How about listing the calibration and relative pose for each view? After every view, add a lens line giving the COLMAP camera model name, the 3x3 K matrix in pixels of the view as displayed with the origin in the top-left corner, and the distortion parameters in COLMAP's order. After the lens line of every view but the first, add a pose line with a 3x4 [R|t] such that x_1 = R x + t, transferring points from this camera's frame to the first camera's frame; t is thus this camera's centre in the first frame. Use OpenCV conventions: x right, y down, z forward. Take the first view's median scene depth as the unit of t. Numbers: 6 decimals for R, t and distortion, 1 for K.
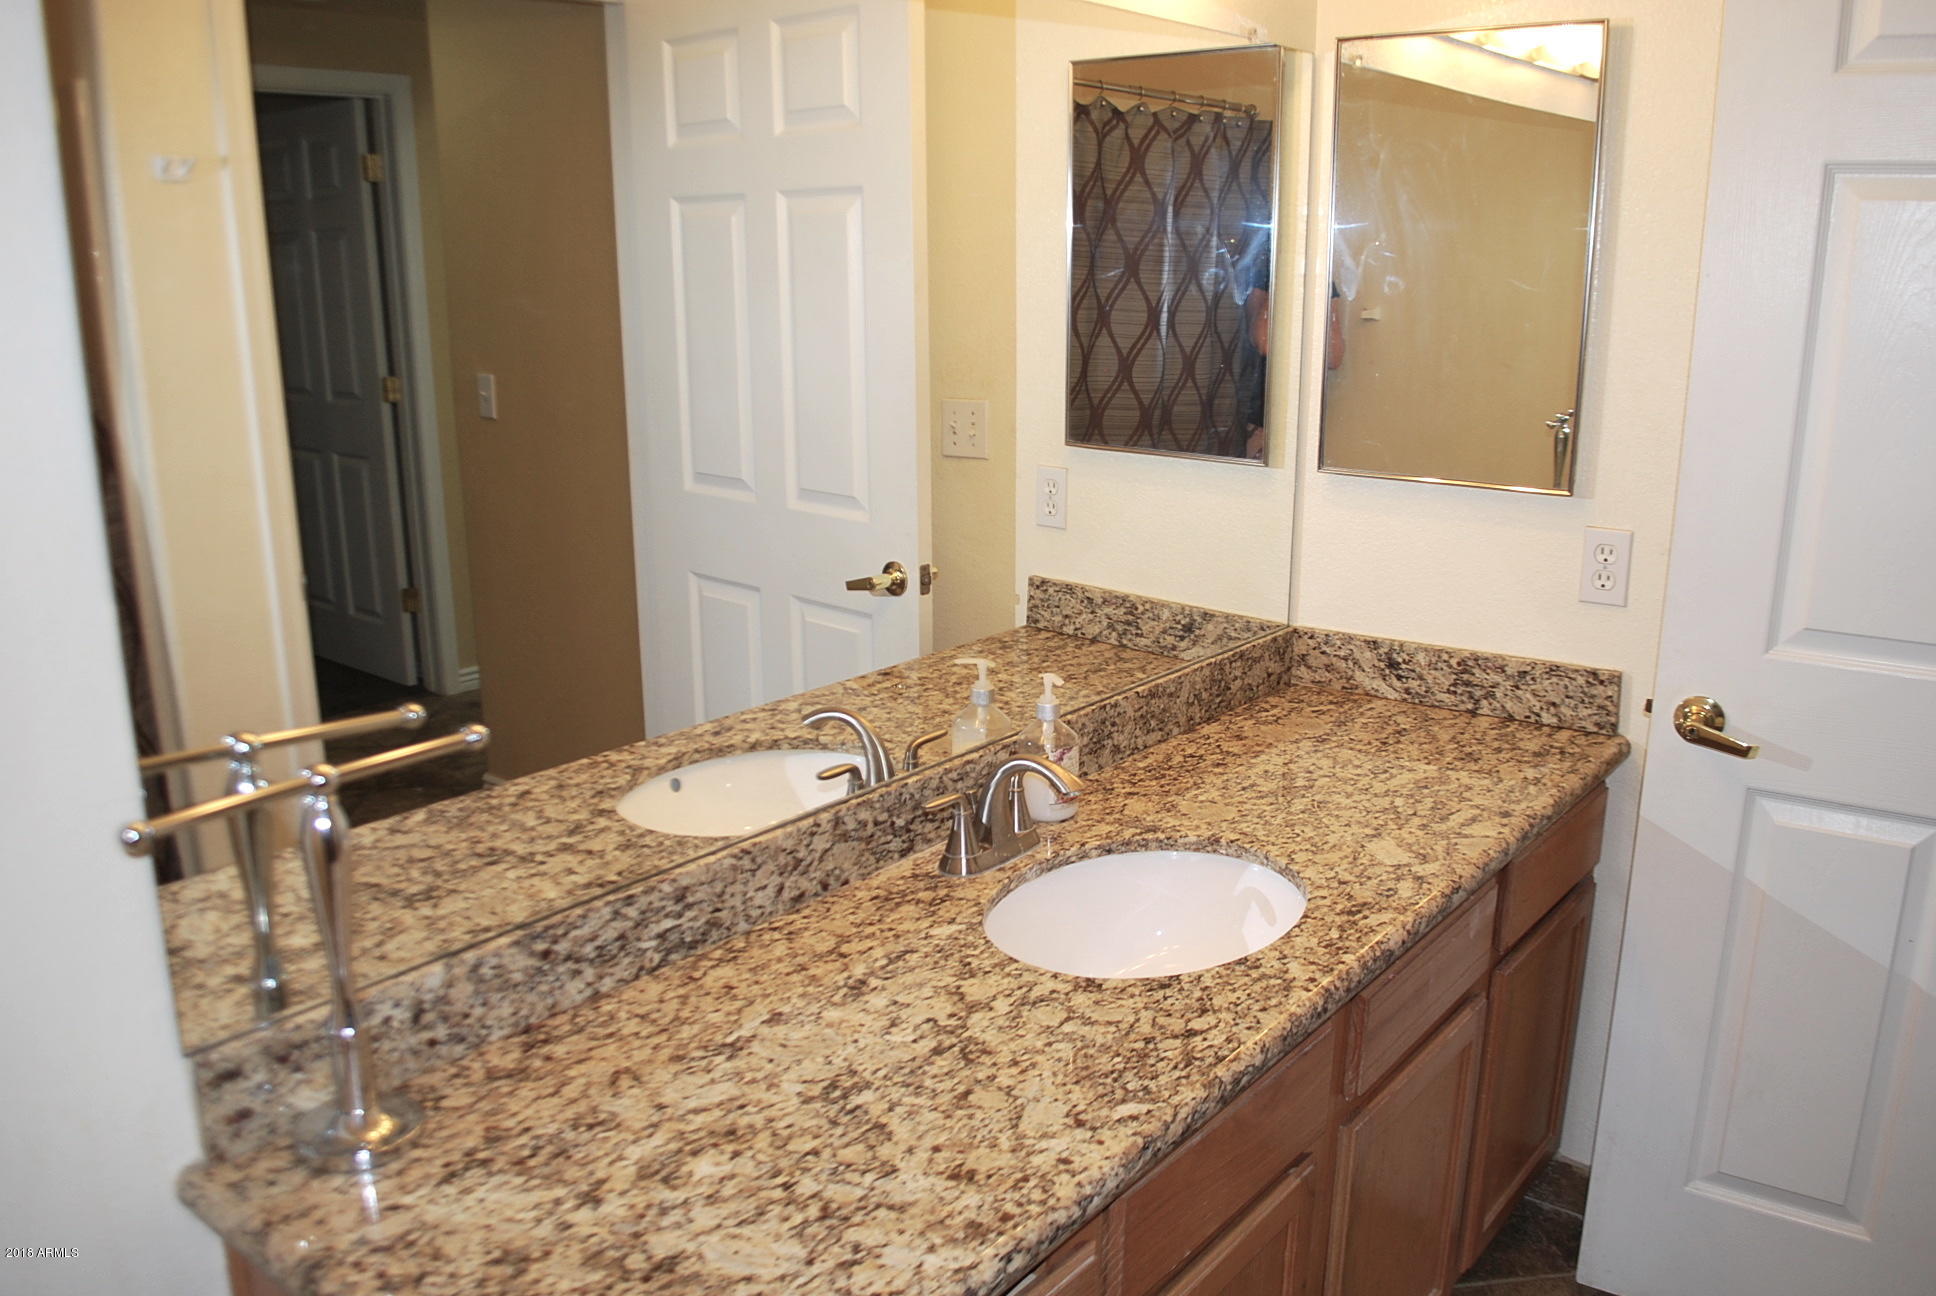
lens RADIAL K [[1533.1, 0, 970.3], [0, 1533.1, 651.9], [0, 0, 1]] dist [-0.085177, 0.013313]
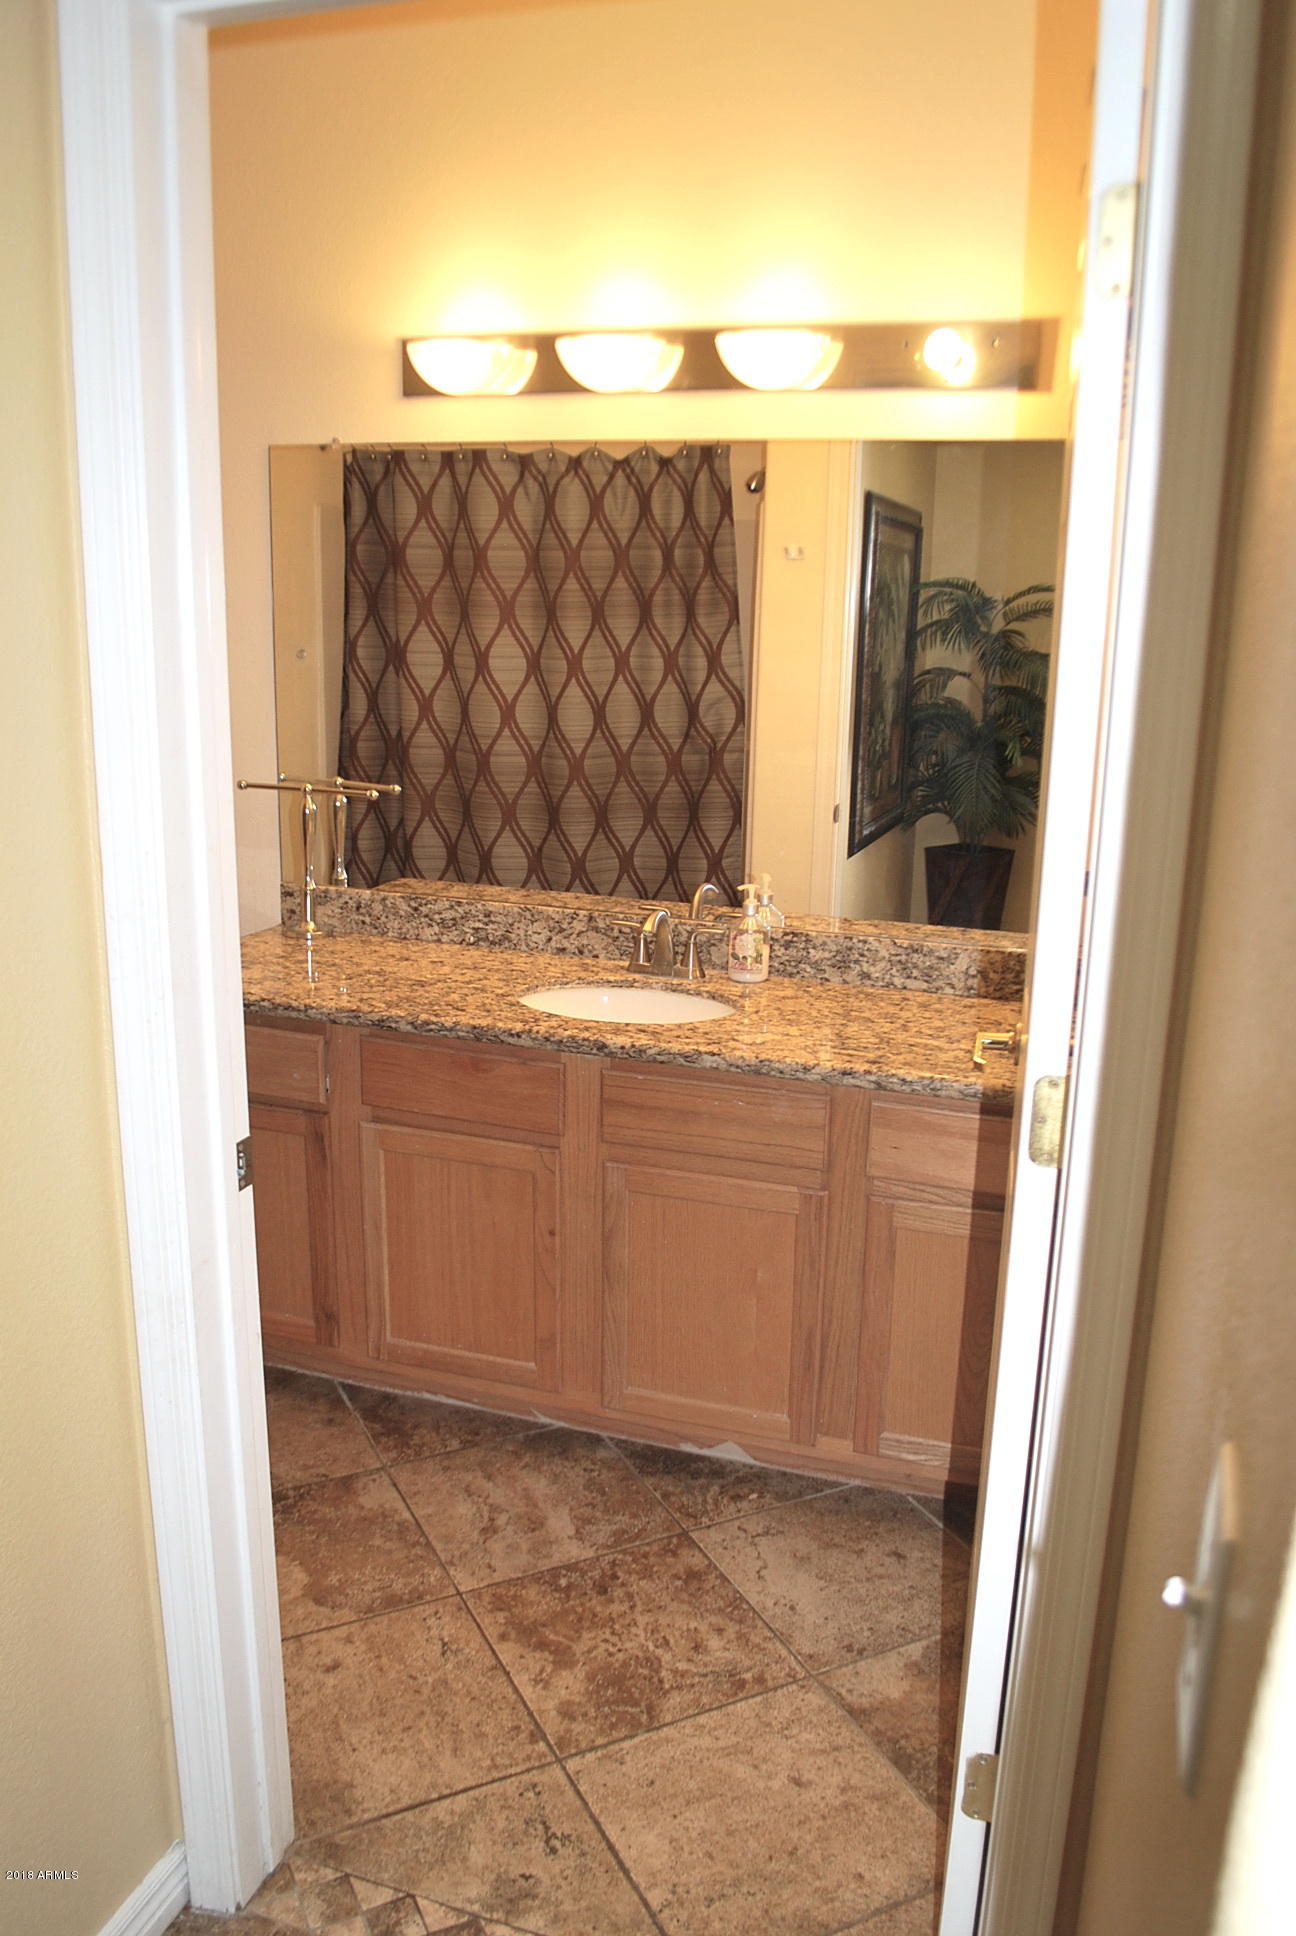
lens RADIAL K [[1533.1, 0, 650.5], [0, 1533.1, 971.4], [0, 0, 1]] dist [-0.085177, 0.013313]
pose [[0.338415, 0.232901, -0.911720, 1.784097], [-0.261361, 0.954029, 0.146696, -0.125442], [0.903972, 0.188644, 0.383728, 0.431889]]
